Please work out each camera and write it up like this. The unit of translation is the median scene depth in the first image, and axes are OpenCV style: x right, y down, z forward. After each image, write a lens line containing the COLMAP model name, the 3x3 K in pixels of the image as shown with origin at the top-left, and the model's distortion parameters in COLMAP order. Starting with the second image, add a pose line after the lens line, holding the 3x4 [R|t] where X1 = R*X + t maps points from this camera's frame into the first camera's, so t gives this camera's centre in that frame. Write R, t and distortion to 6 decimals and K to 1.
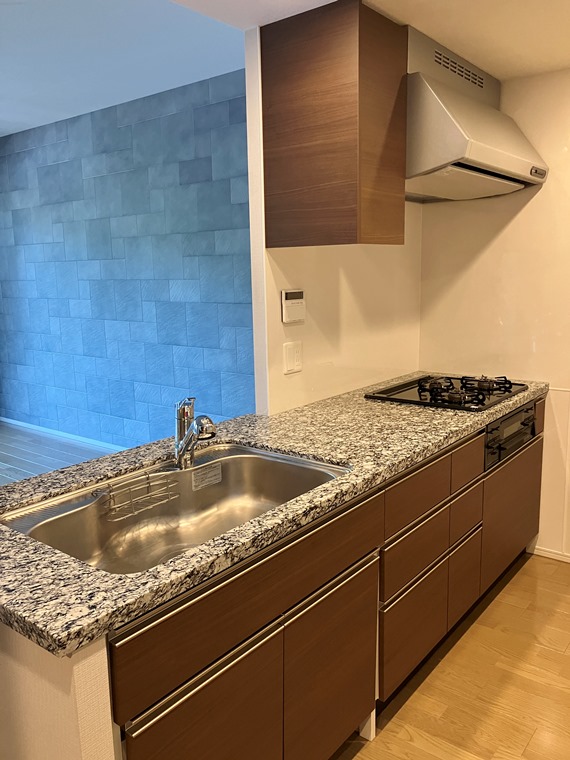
lens RADIAL K [[628.0, 0, 287.4], [0, 628.0, 379.8], [0, 0, 1]] dist [0.002929, -0.020462]
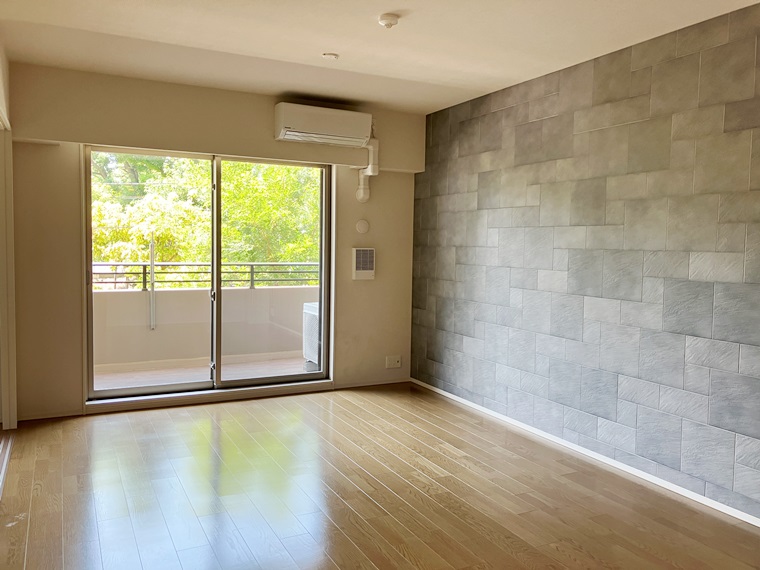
lens RADIAL K [[628.0, 0, 378.5], [0, 628.0, 283.8], [0, 0, 1]] dist [0.002929, -0.020462]
pose [[0.900506, 0.061508, -0.430472, -0.178425], [-0.107016, 0.990846, -0.082290, -0.012487], [0.421470, 0.120170, 0.898845, 0.122283]]
